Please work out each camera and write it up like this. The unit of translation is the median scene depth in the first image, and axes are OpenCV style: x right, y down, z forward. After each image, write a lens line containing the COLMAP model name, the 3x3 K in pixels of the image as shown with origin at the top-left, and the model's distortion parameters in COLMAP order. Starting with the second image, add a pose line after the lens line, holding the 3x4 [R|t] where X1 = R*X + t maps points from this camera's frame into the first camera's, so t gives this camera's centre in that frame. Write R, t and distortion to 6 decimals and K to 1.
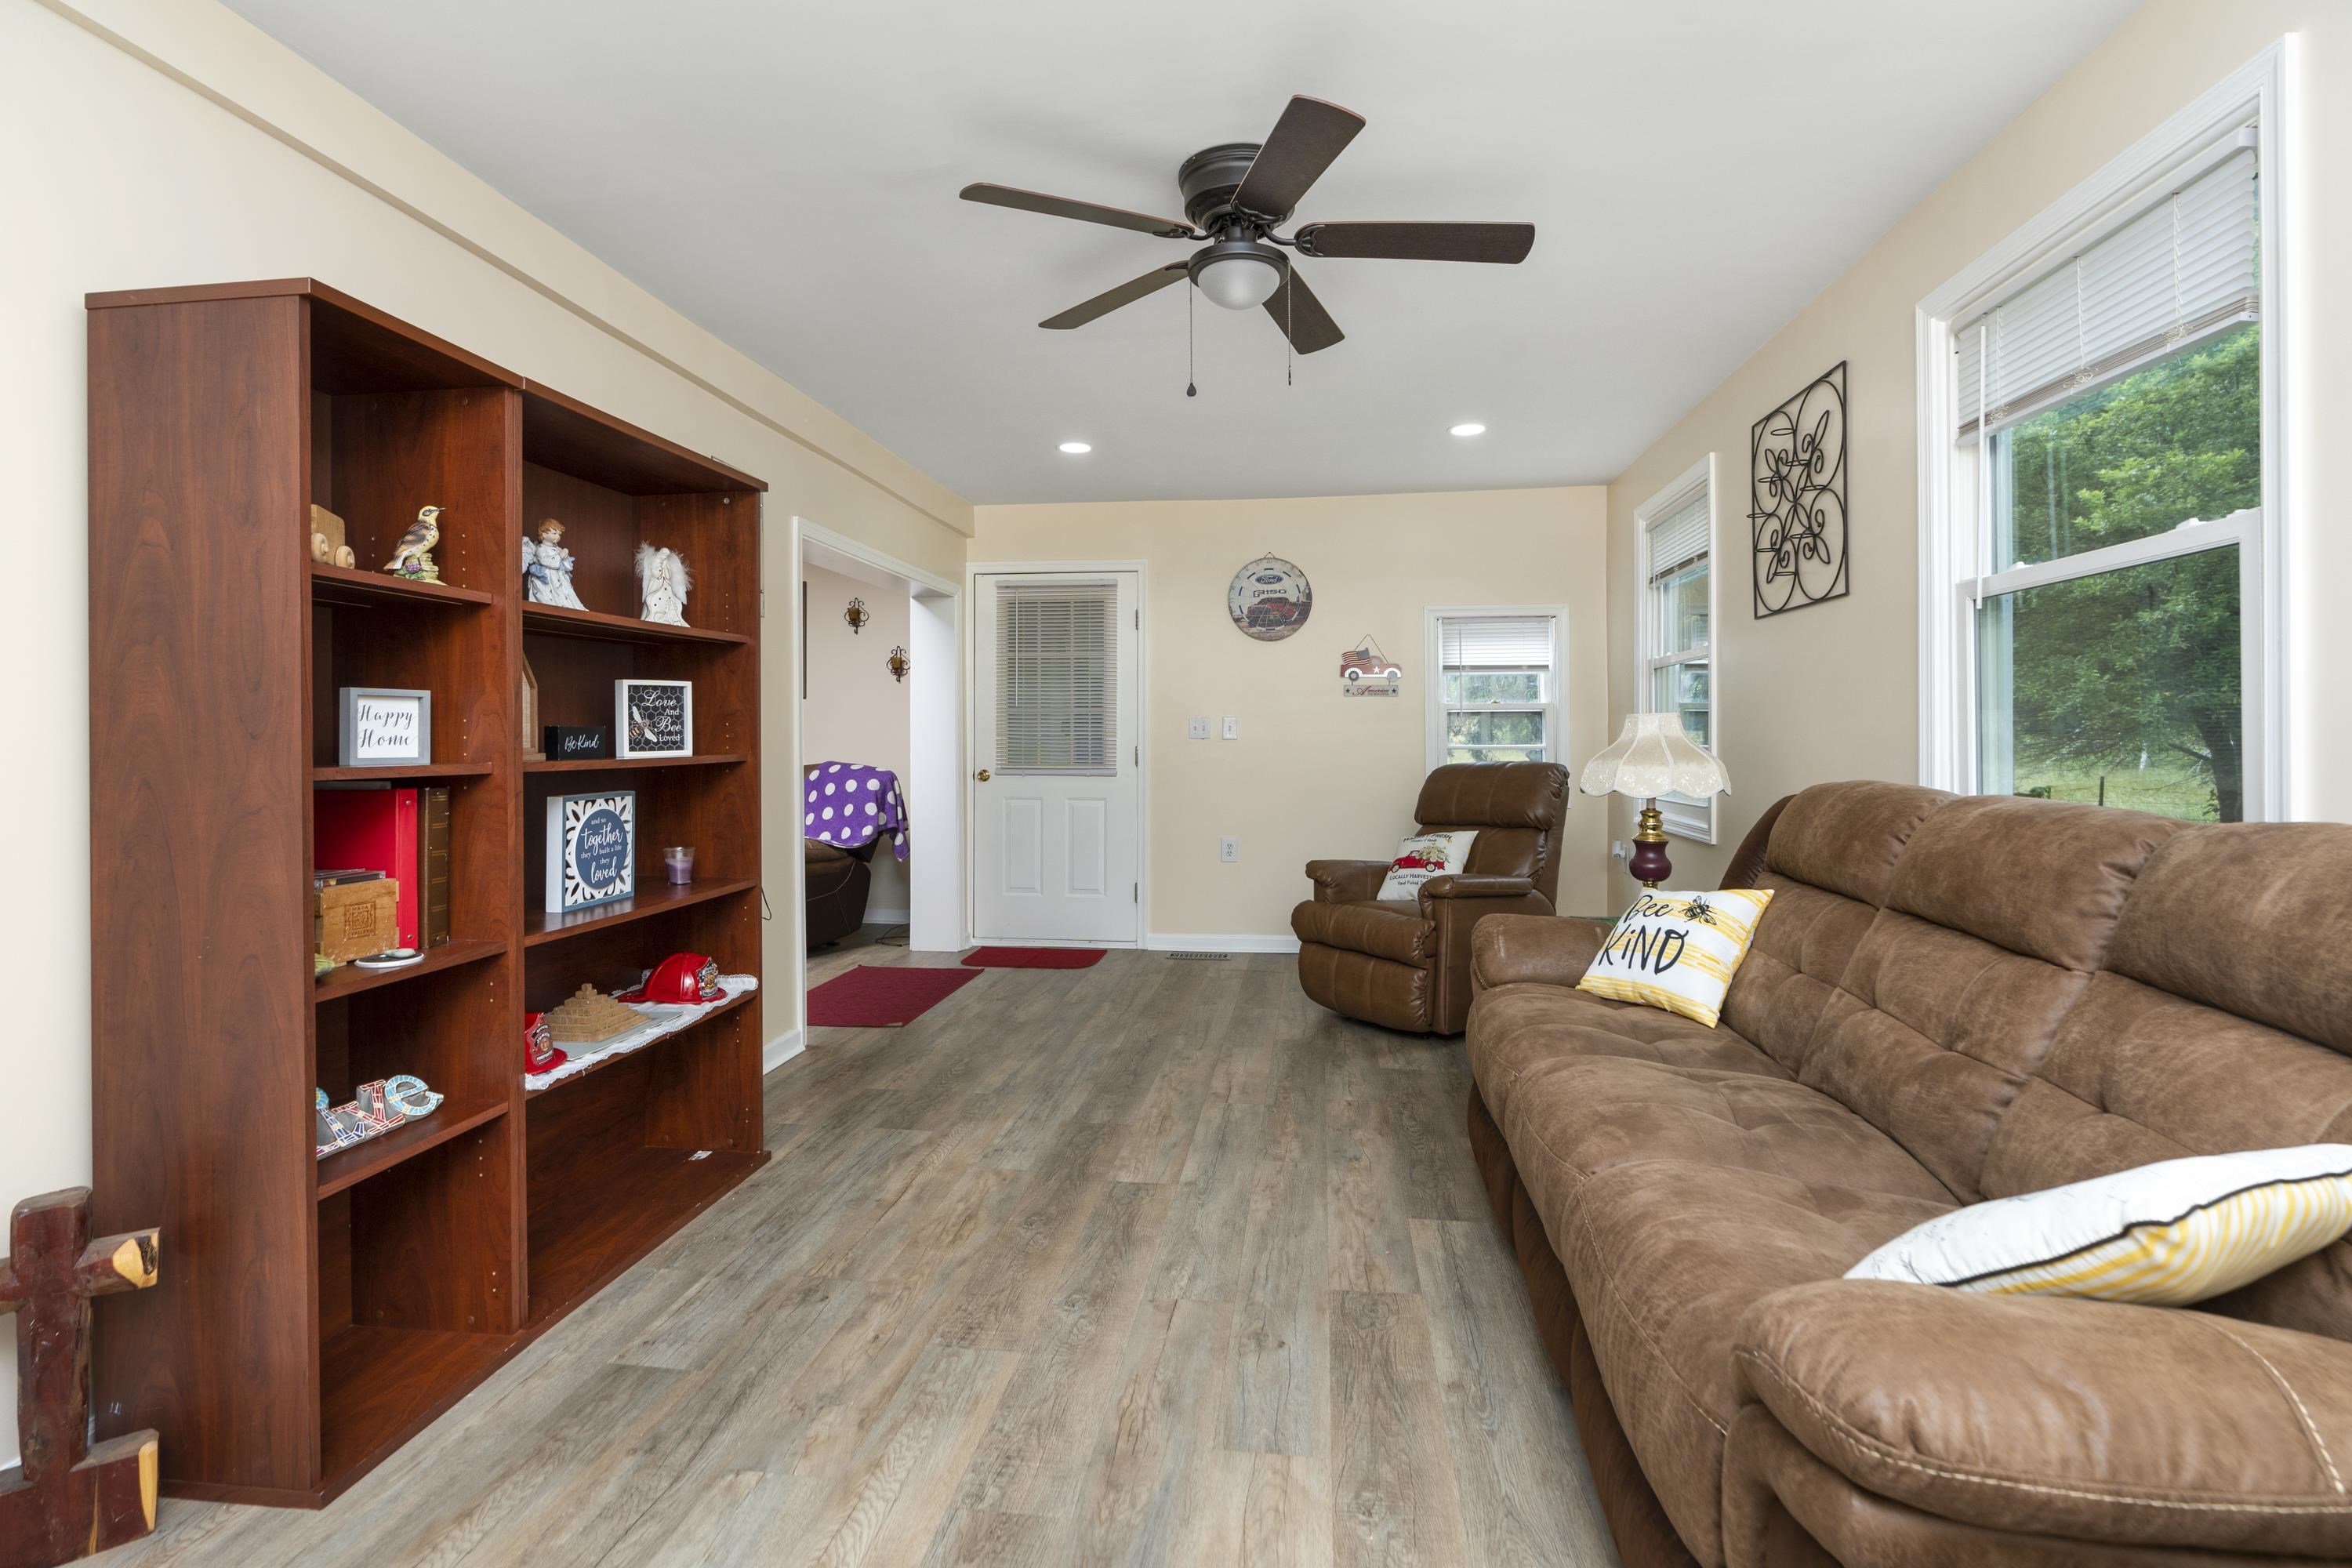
lens RADIAL K [[1077.4, 0, 1186.9], [0, 1077.4, 737.6], [0, 0, 1]] dist [-0.007847, 0.001813]
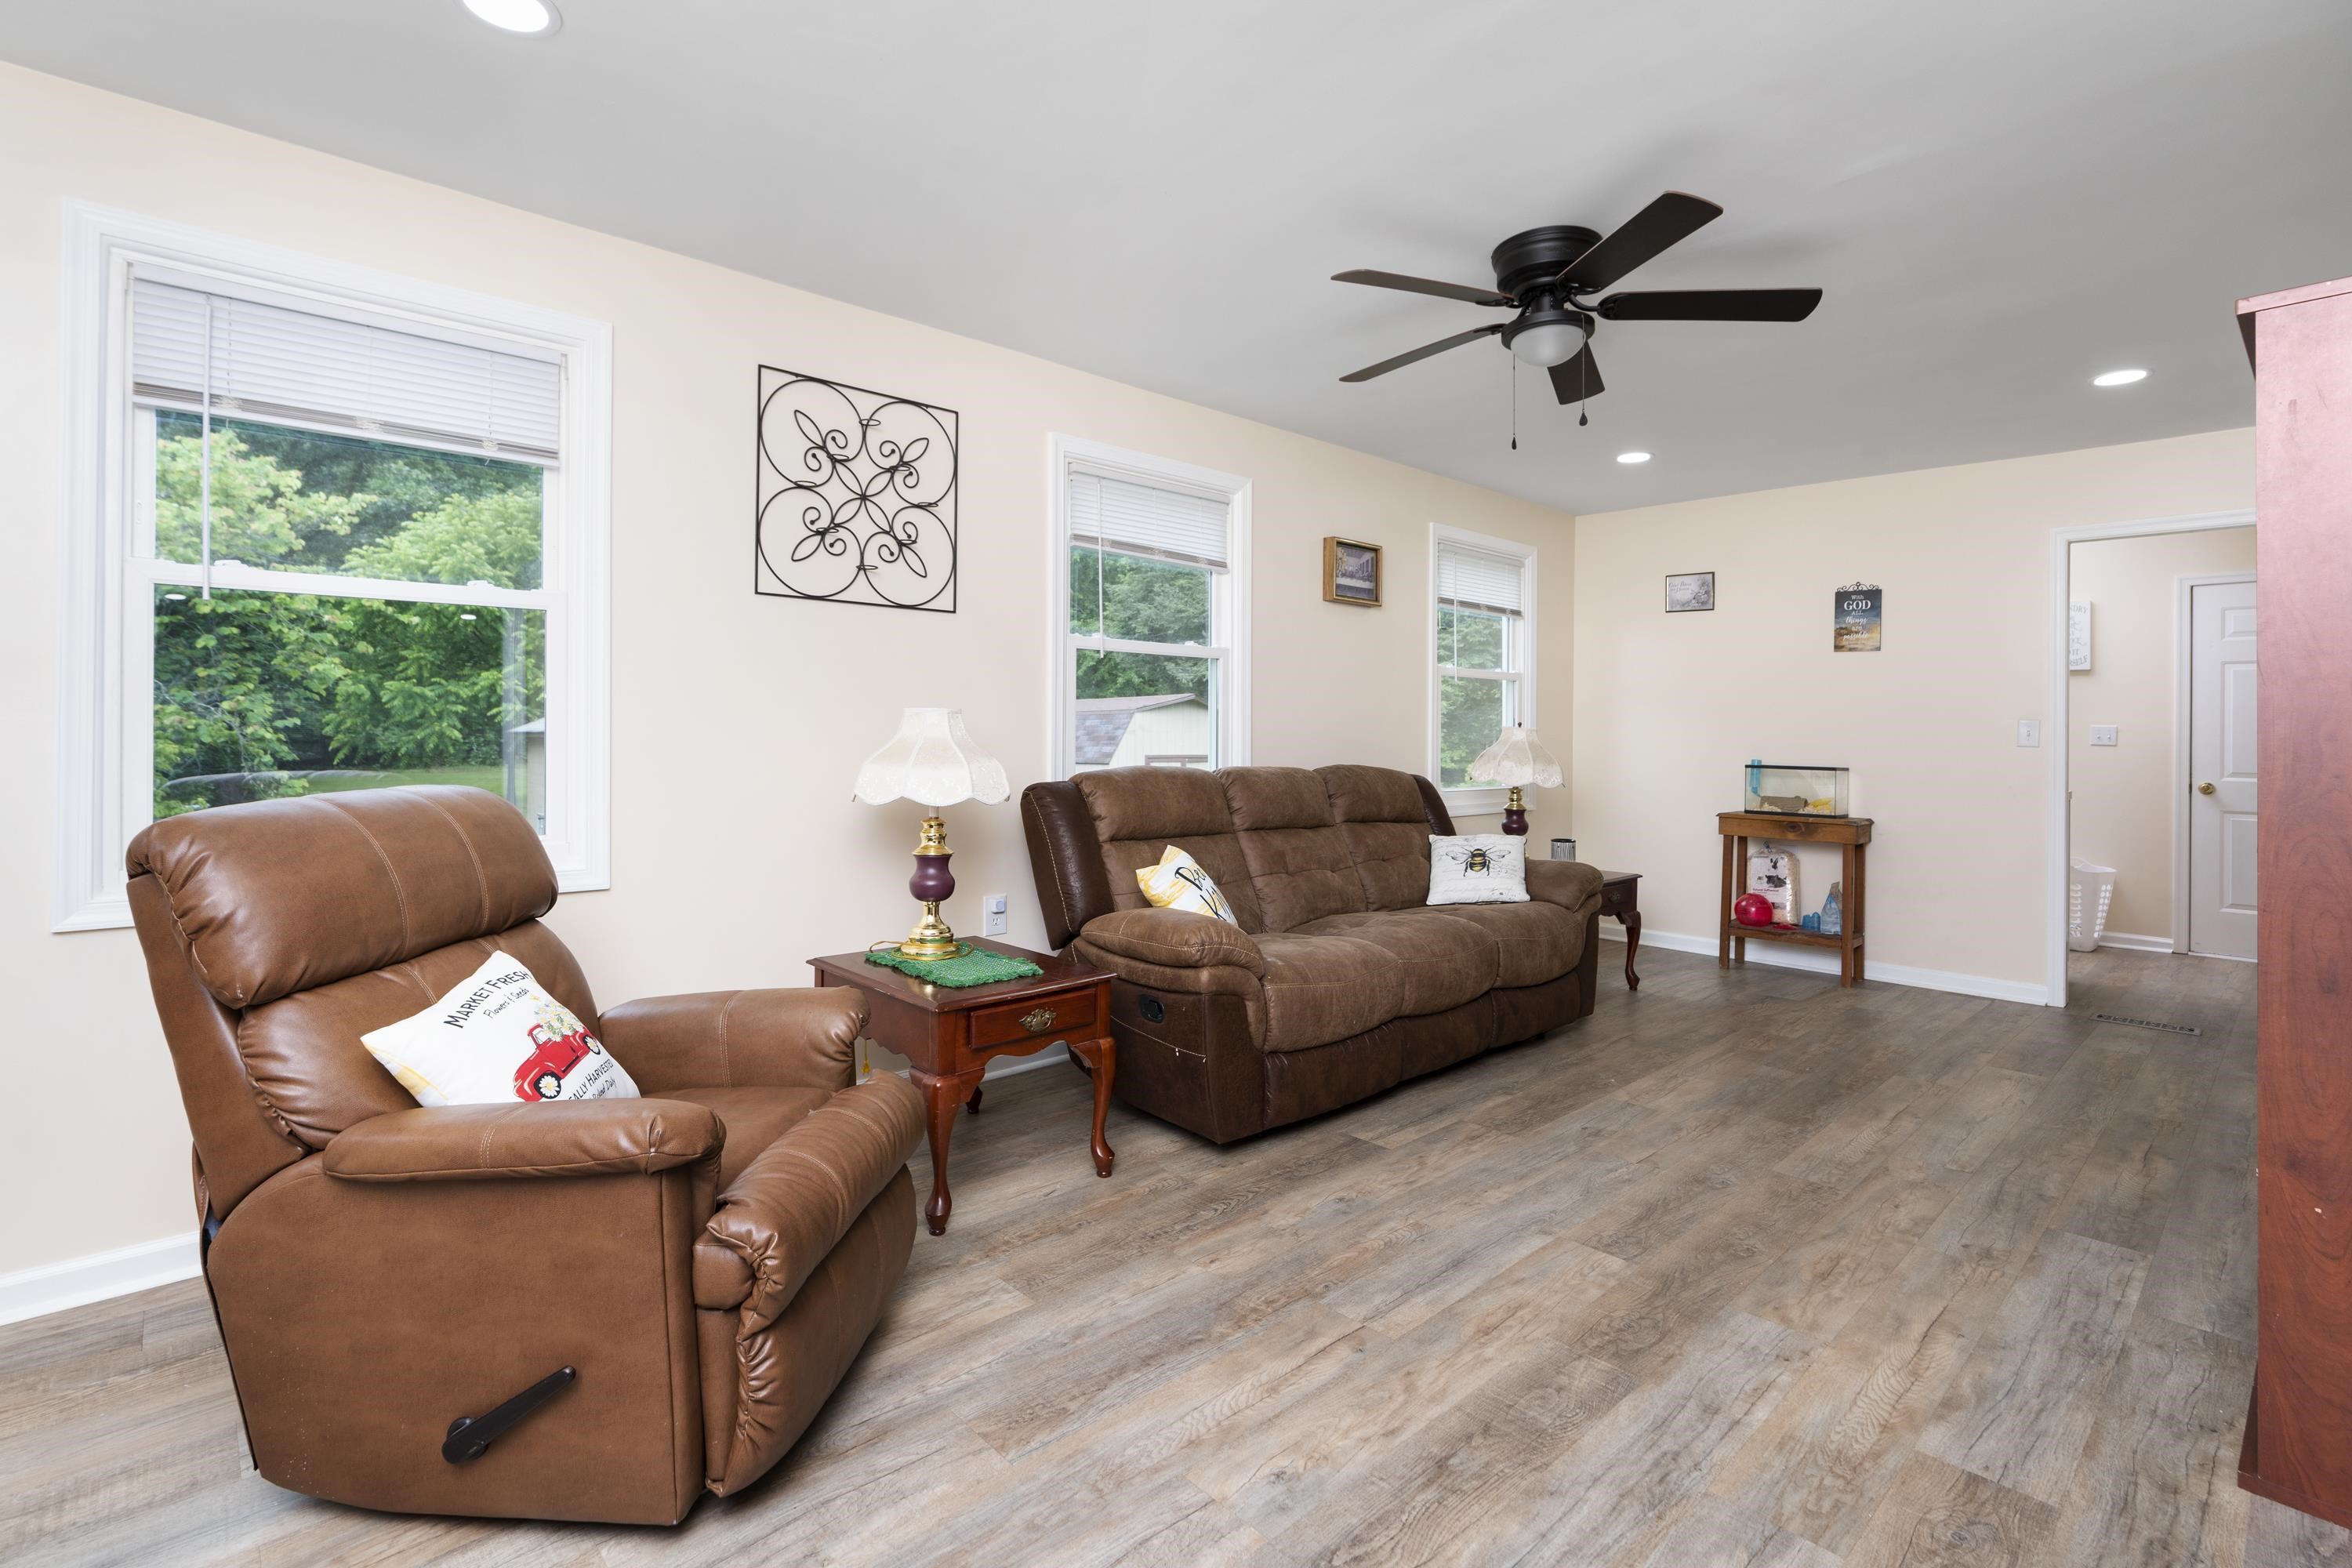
lens RADIAL K [[1077.4, 0, 1163.9], [0, 1077.4, 734.9], [0, 0, 1]] dist [-0.007847, 0.001813]
pose [[-0.759316, -0.000020, 0.650722, -0.368690], [-0.005762, 0.999961, -0.006693, 0.004207], [-0.650696, -0.008831, -0.759287, 2.050068]]
